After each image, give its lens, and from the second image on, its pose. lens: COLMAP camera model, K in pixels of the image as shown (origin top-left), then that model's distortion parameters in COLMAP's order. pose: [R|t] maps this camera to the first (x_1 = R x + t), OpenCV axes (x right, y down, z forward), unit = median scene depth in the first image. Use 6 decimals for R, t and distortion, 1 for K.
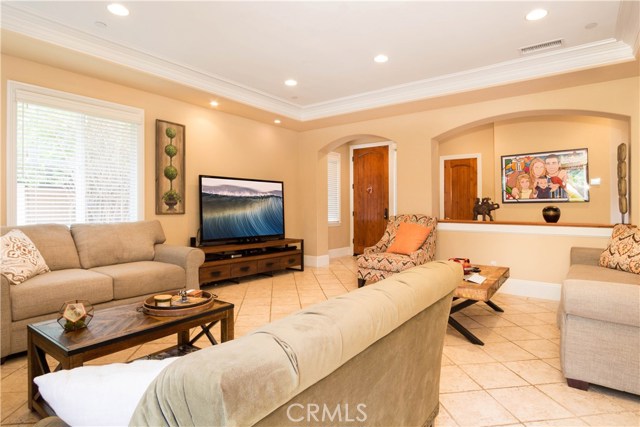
lens RADIAL K [[309.5, 0, 317.6], [0, 309.5, 211.6], [0, 0, 1]] dist [-0.000427, 0.000010]
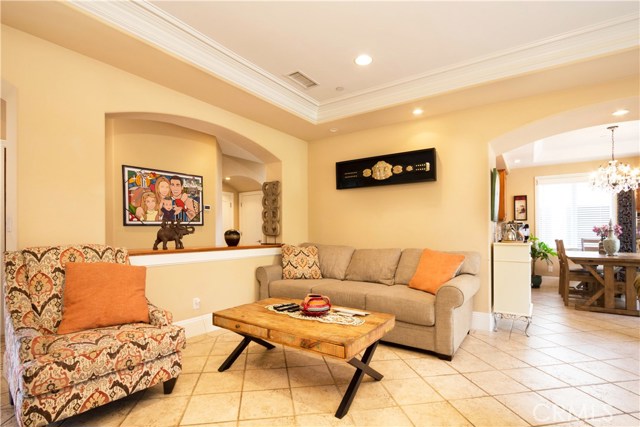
lens RADIAL K [[294.9, 0, 350.1], [0, 294.9, 226.0], [0, 0, 1]] dist [-0.002510, -0.000401]
pose [[-0.017581, 0.014404, 0.999742, -0.213761], [0.013649, 0.999807, -0.014165, -0.011146], [-0.999752, 0.013397, -0.017774, 0.623905]]
